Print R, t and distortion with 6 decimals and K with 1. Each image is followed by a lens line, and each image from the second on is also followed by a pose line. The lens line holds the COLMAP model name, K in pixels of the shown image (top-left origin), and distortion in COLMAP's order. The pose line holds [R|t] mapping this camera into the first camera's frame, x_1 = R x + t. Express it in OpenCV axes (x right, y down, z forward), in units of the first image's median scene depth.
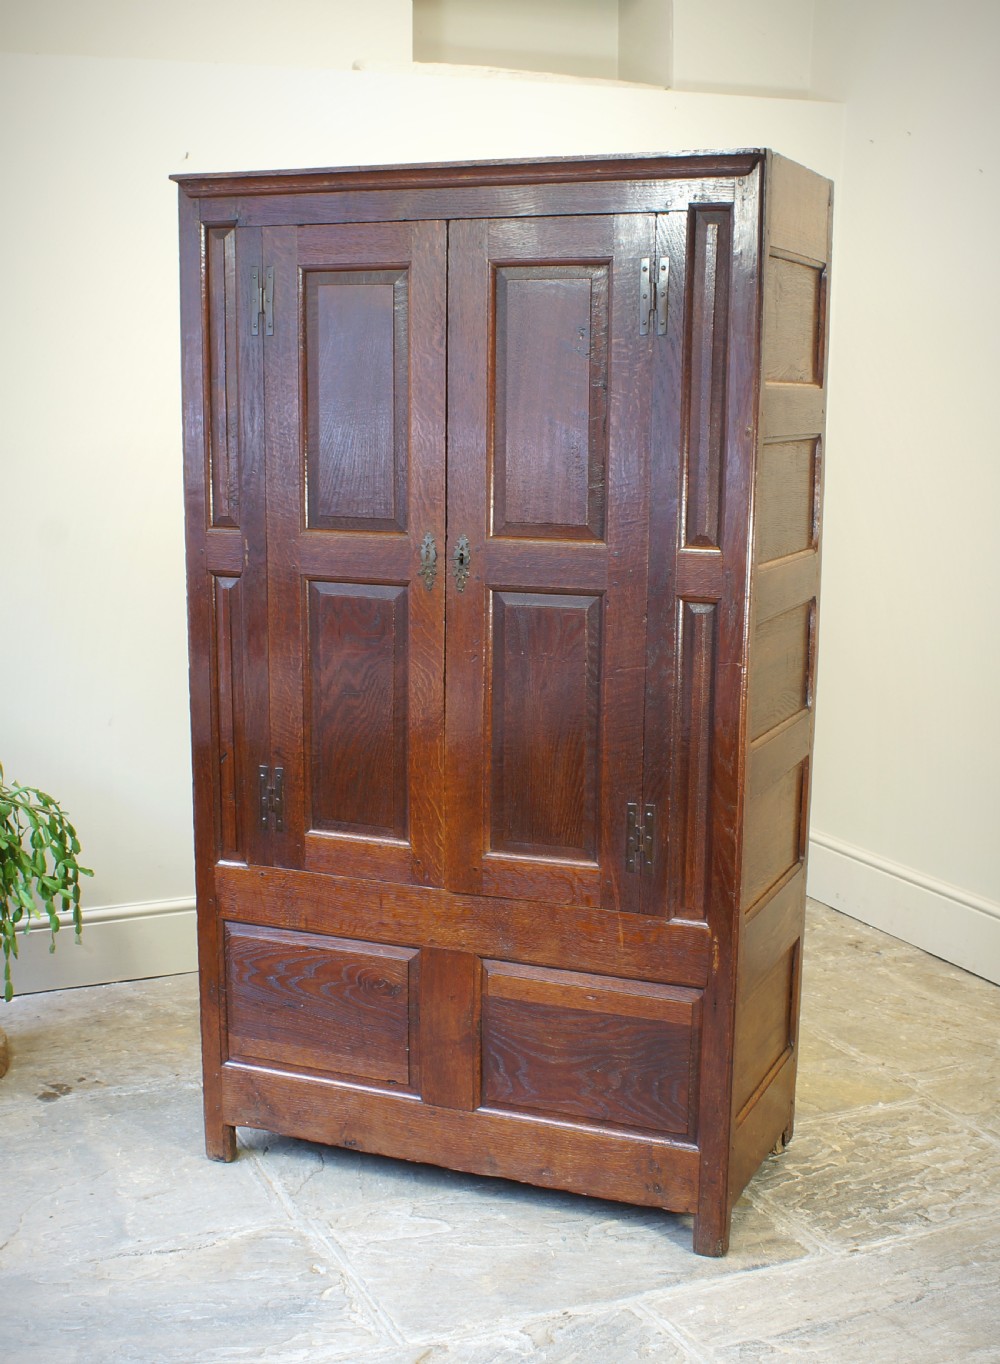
lens RADIAL K [[2130.0, 0, 567.7], [0, 2130.0, 740.6], [0, 0, 1]] dist [-0.102866, 0.000000]
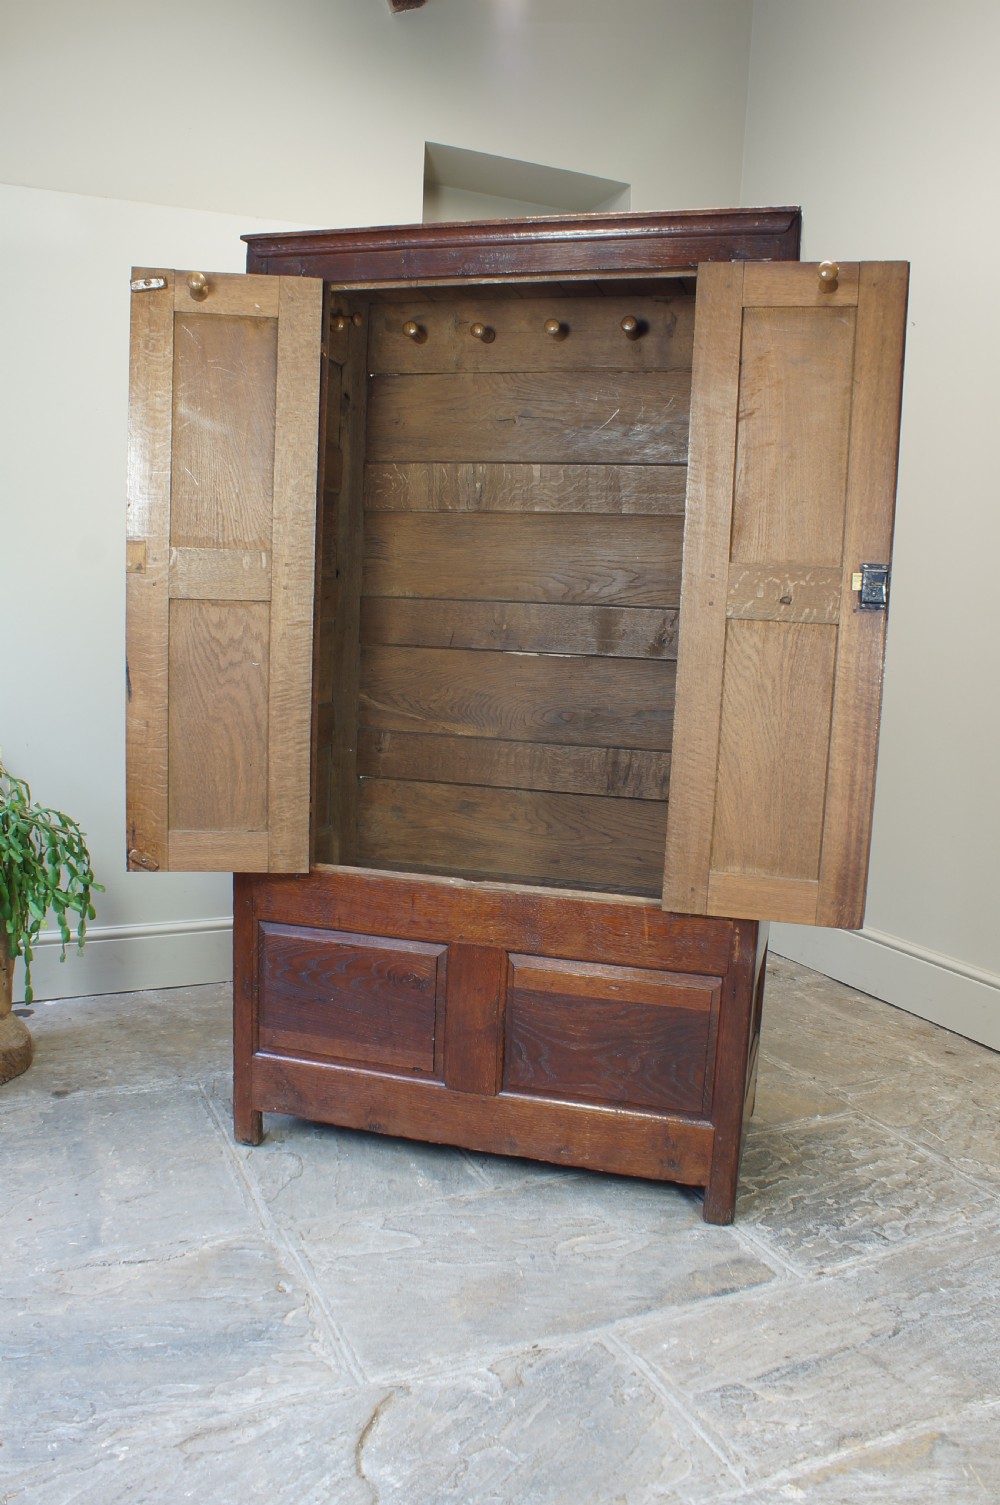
lens RADIAL K [[1264.3, 0, 518.9], [0, 1264.3, 745.9], [0, 0, 1]] dist [-0.151091, 0.144106]
pose [[0.999789, 0.020554, -0.000122, -0.013071], [-0.020492, 0.996293, -0.083544, 0.042260], [-0.001595, 0.083529, 0.996504, 0.391383]]
